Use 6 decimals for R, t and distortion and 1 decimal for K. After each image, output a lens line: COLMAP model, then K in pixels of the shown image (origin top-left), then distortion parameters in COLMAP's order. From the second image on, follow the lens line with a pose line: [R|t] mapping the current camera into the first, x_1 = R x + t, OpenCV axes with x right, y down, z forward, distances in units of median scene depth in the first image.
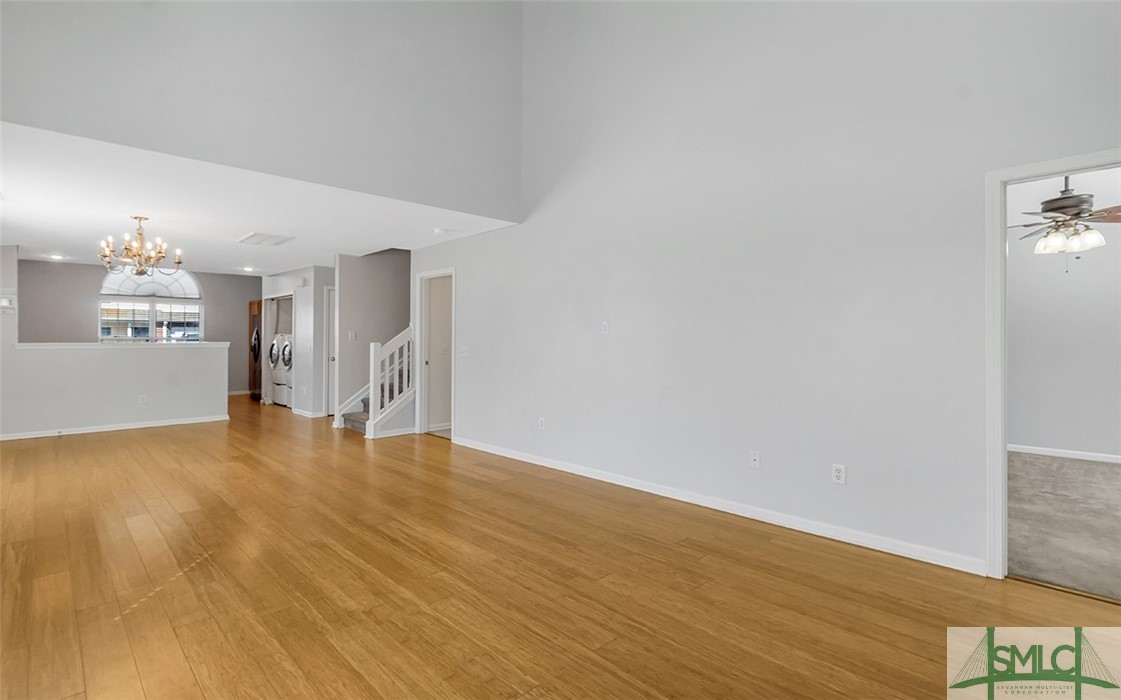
lens RADIAL K [[530.4, 0, 568.0], [0, 530.4, 339.5], [0, 0, 1]] dist [0.004468, -0.000689]
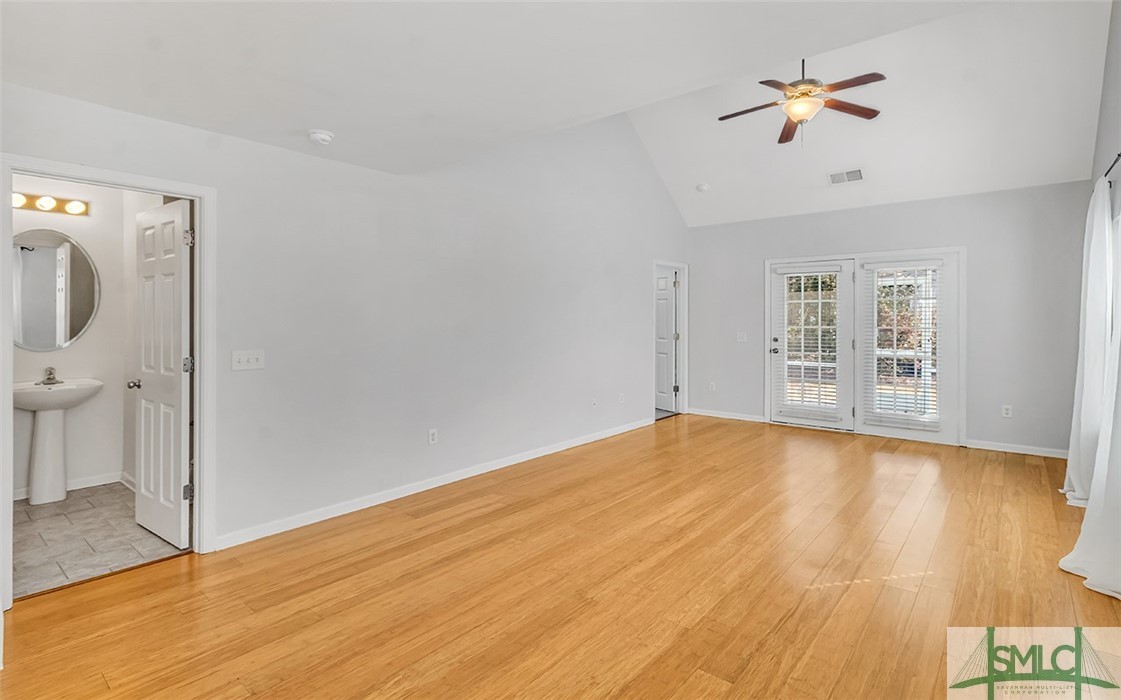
lens RADIAL K [[530.4, 0, 592.3], [0, 530.4, 317.7], [0, 0, 1]] dist [0.004468, -0.000689]
pose [[-0.115431, 0.003427, 0.993310, -1.306994], [0.005125, 0.999983, -0.002854, -0.026715], [-0.993302, 0.004762, -0.115447, 1.270524]]
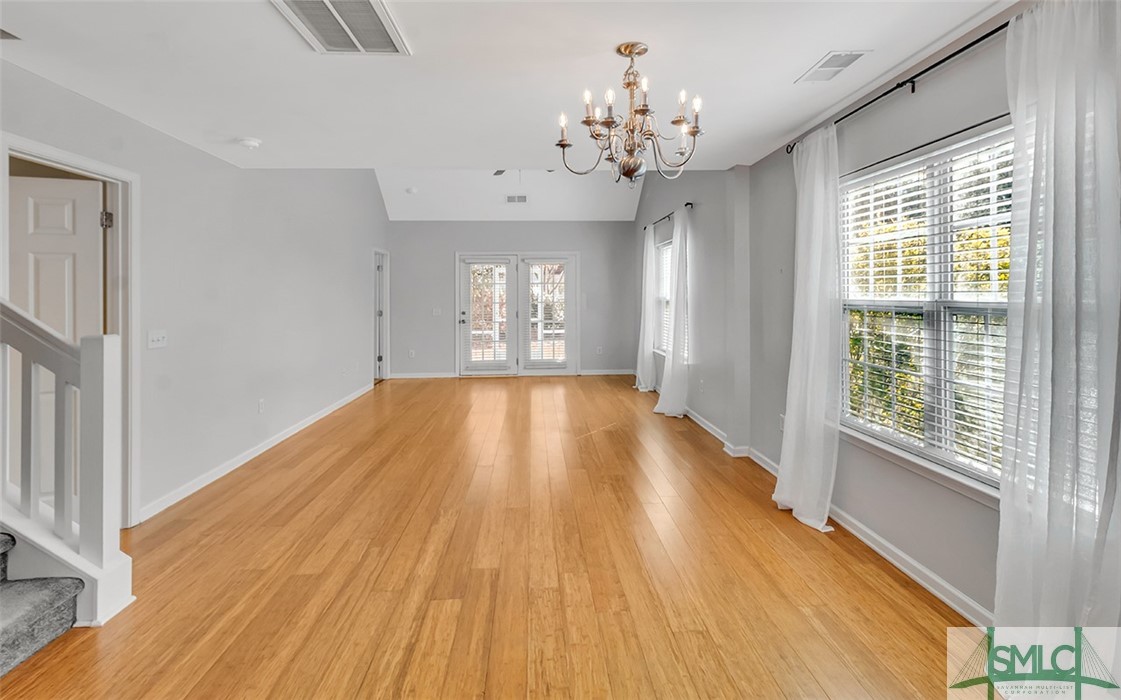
lens RADIAL K [[530.4, 0, 552.2], [0, 530.4, 290.6], [0, 0, 1]] dist [0.004468, -0.000689]
pose [[-0.733638, 0.016176, 0.679348, -1.505768], [0.014208, 0.999863, -0.008464, -0.028765], [-0.679392, 0.003442, -0.733768, 1.968029]]
